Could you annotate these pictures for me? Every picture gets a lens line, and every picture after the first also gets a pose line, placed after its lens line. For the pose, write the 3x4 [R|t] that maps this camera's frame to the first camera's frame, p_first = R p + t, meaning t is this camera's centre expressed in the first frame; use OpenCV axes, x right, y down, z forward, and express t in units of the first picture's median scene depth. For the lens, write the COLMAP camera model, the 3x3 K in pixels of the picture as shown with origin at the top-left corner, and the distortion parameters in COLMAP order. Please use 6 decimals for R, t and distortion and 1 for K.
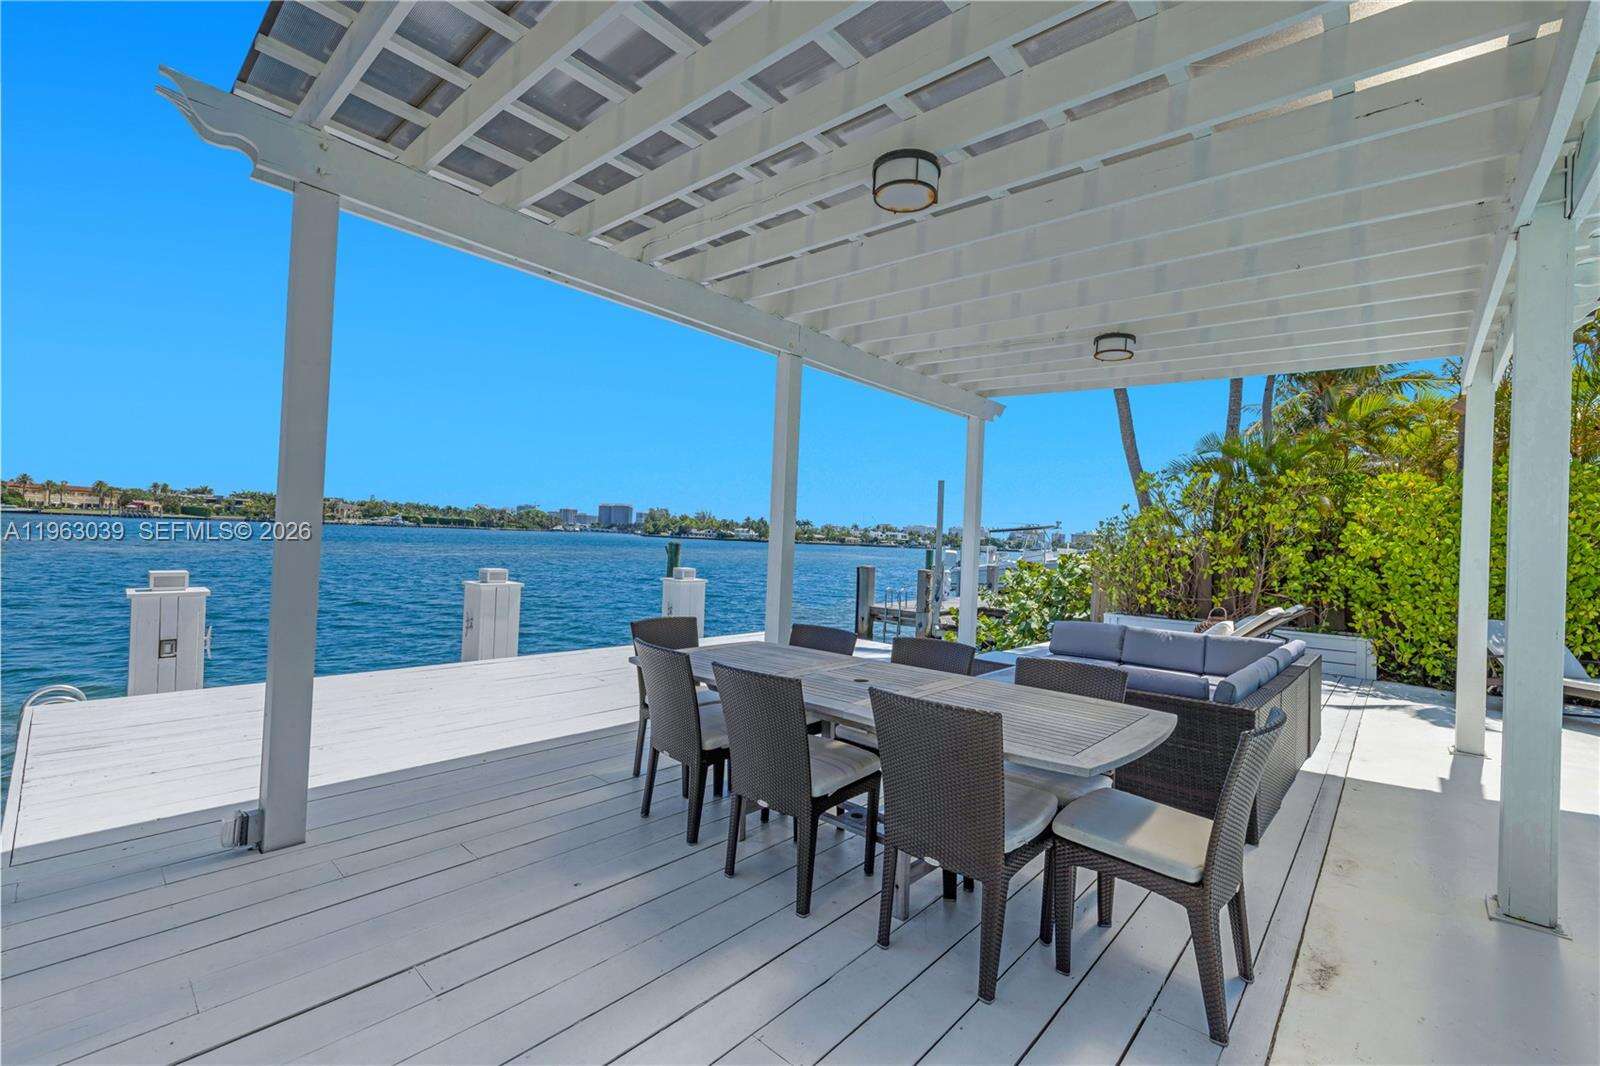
lens RADIAL K [[695.9, 0, 802.3], [0, 695.9, 530.2], [0, 0, 1]] dist [0.001310, -0.000437]
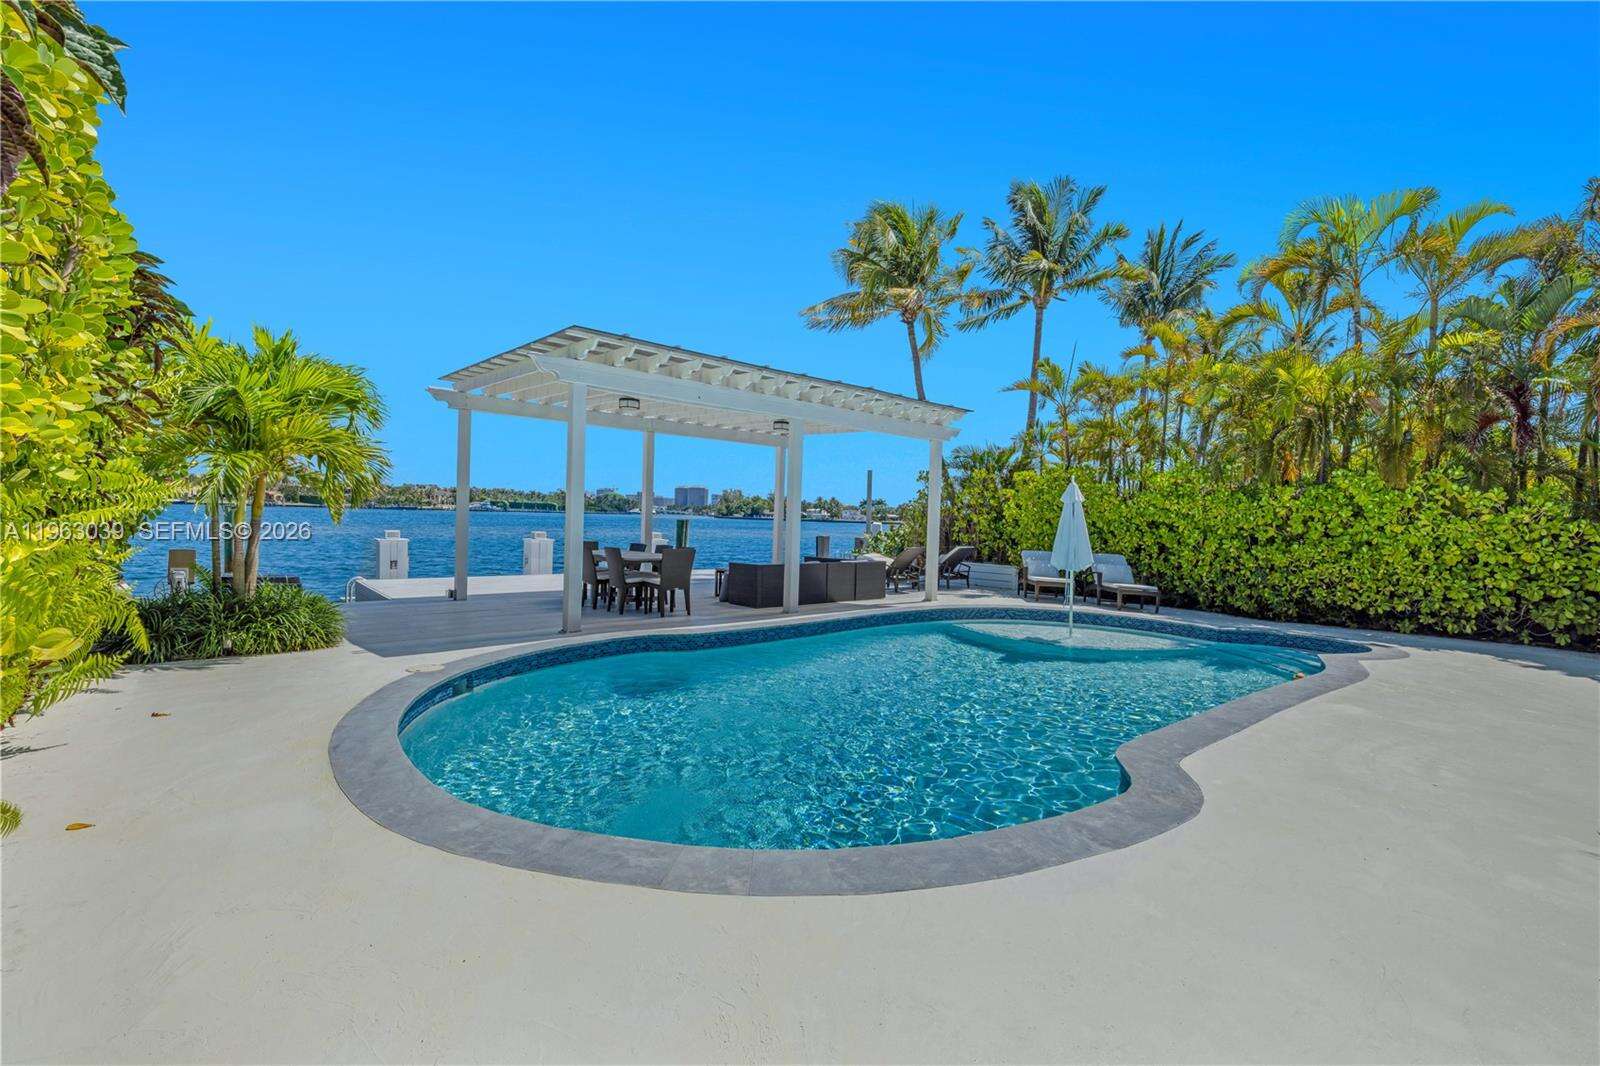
lens RADIAL K [[695.9, 0, 801.4], [0, 695.9, 535.2], [0, 0, 1]] dist [0.001310, -0.000437]
pose [[0.994715, -0.009065, -0.102276, 0.451637], [0.012717, 0.999302, 0.035118, 0.009036], [0.101887, -0.036233, 0.994136, -0.792334]]
